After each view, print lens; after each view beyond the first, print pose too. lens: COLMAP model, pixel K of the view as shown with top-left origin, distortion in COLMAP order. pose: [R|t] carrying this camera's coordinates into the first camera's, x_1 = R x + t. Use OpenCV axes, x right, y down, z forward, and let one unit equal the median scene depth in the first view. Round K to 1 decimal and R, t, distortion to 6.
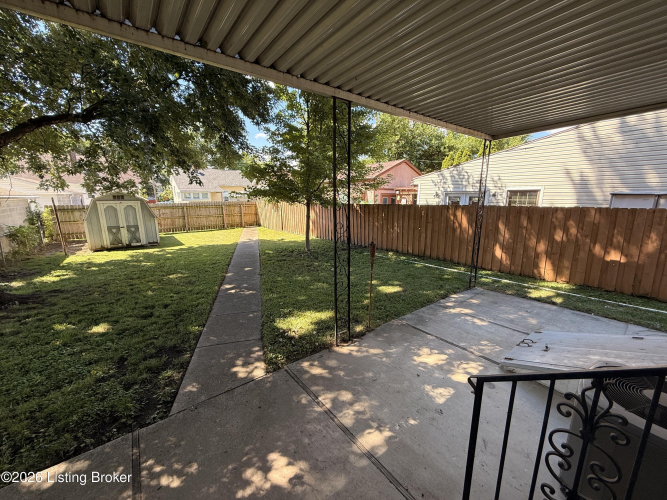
lens RADIAL K [[264.1, 0, 334.6], [0, 264.1, 251.2], [0, 0, 1]] dist [0.000185, -0.000759]
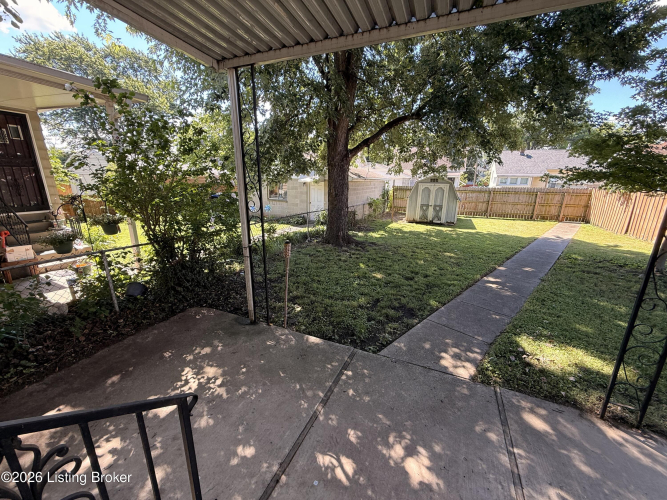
lens RADIAL K [[264.1, 0, 333.1], [0, 264.1, 252.6], [0, 0, 1]] dist [0.000185, -0.000759]
pose [[0.472133, 0.241490, -0.847805, 0.104884], [-0.194051, 0.966626, 0.167271, -0.002040], [0.859904, 0.085543, 0.503237, 0.077125]]
